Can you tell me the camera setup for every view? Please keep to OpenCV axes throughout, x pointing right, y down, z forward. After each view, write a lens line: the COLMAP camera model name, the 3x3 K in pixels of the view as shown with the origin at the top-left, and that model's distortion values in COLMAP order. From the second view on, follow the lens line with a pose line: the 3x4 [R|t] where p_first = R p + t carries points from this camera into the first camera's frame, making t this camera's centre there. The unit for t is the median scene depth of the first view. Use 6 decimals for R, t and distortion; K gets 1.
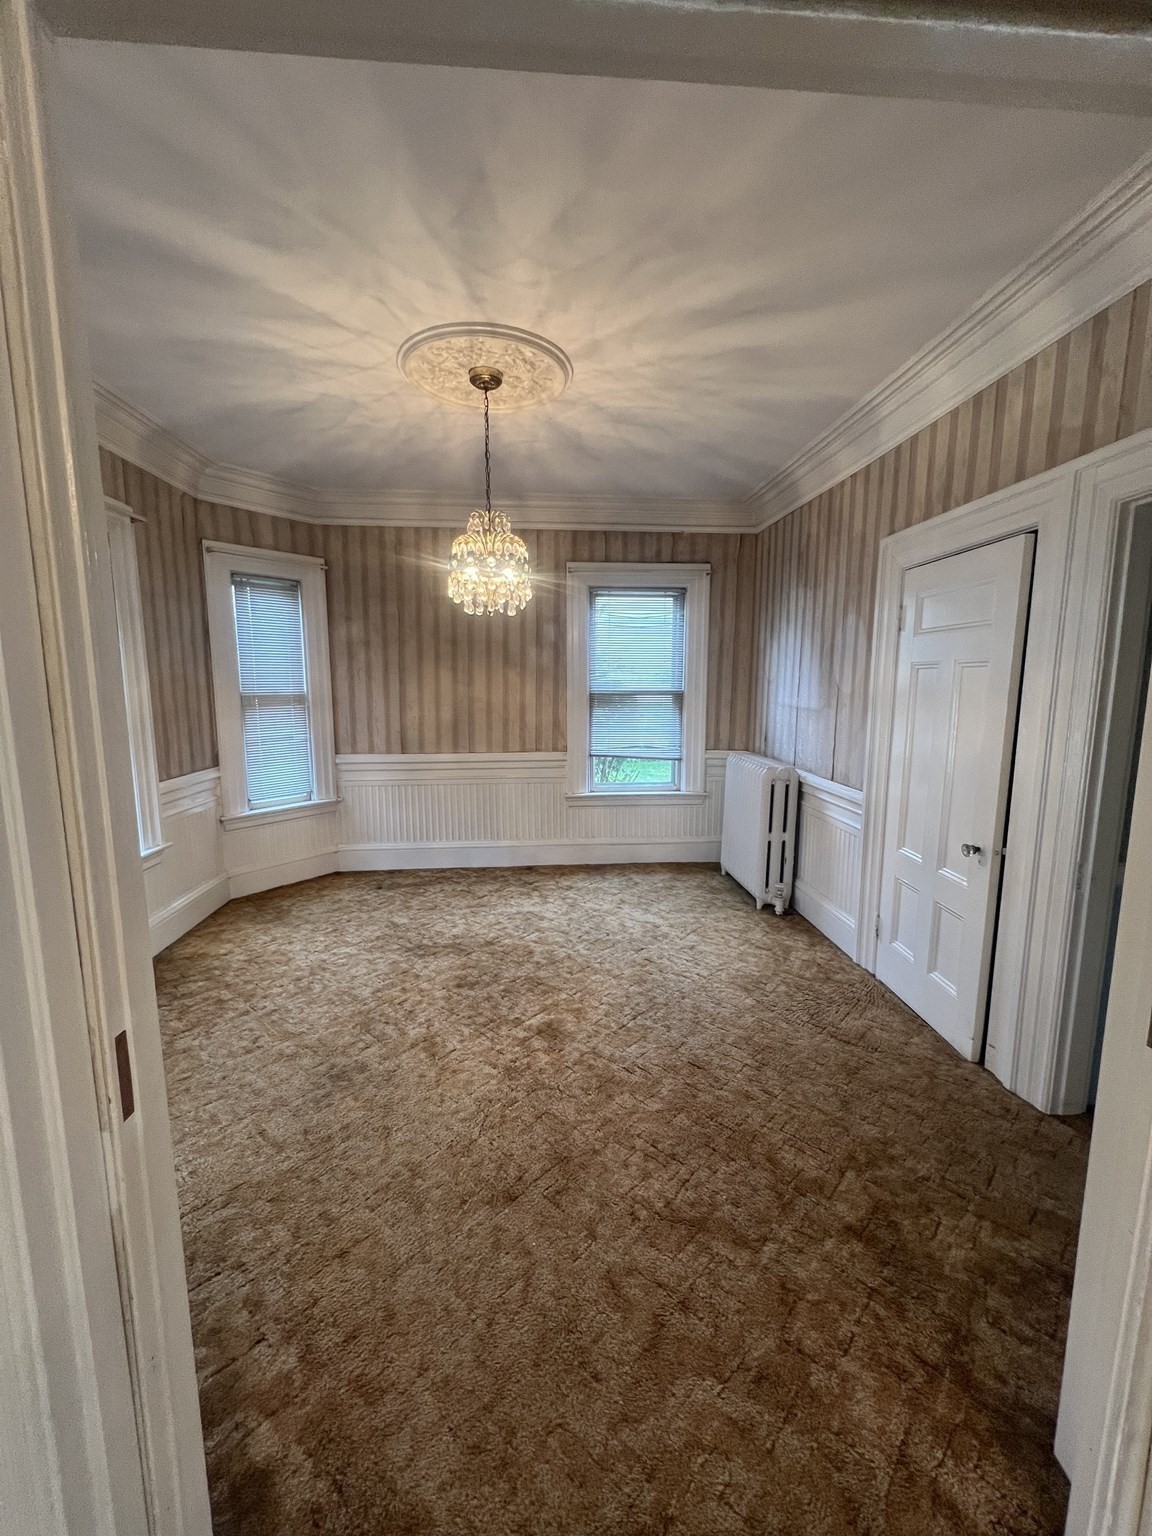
lens RADIAL K [[612.7, 0, 577.4], [0, 612.7, 770.7], [0, 0, 1]] dist [-0.002634, -0.000687]
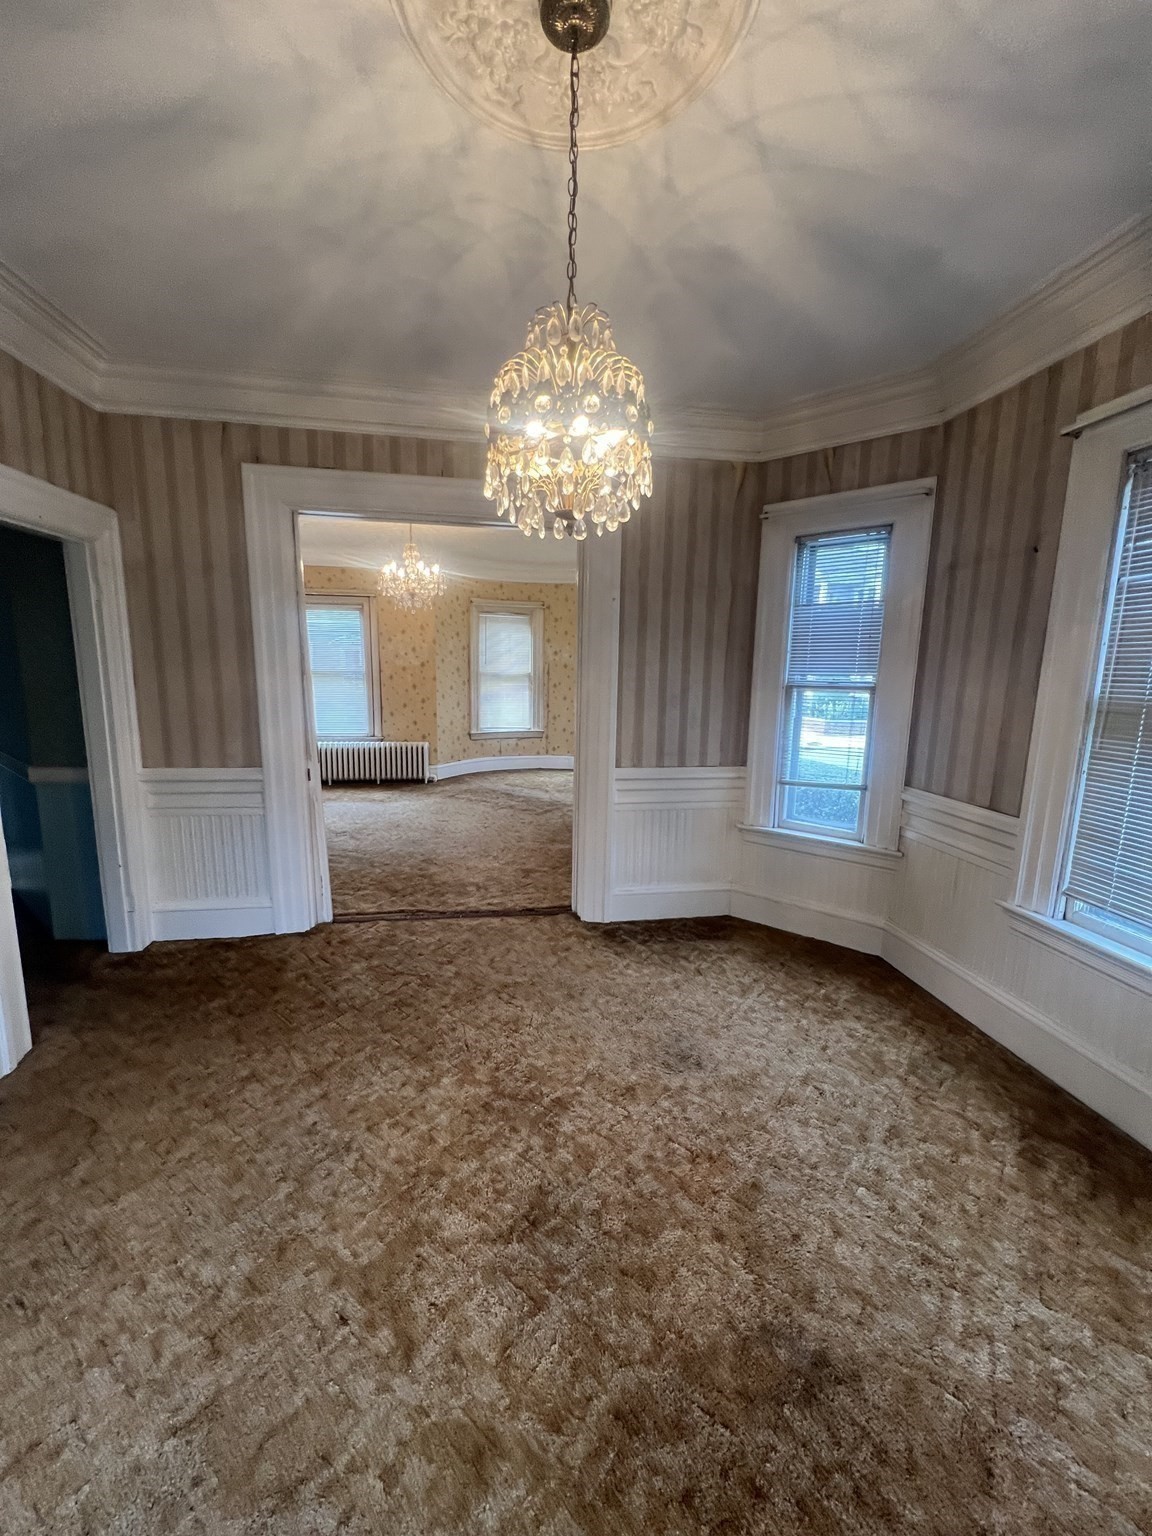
lens RADIAL K [[612.7, 0, 577.4], [0, 612.7, 770.7], [0, 0, 1]] dist [-0.002634, -0.000687]
pose [[-0.996463, -0.001247, -0.084019, -0.113532], [-0.026512, 0.953483, 0.300279, -0.232138], [0.079736, 0.301445, -0.950144, 1.610132]]
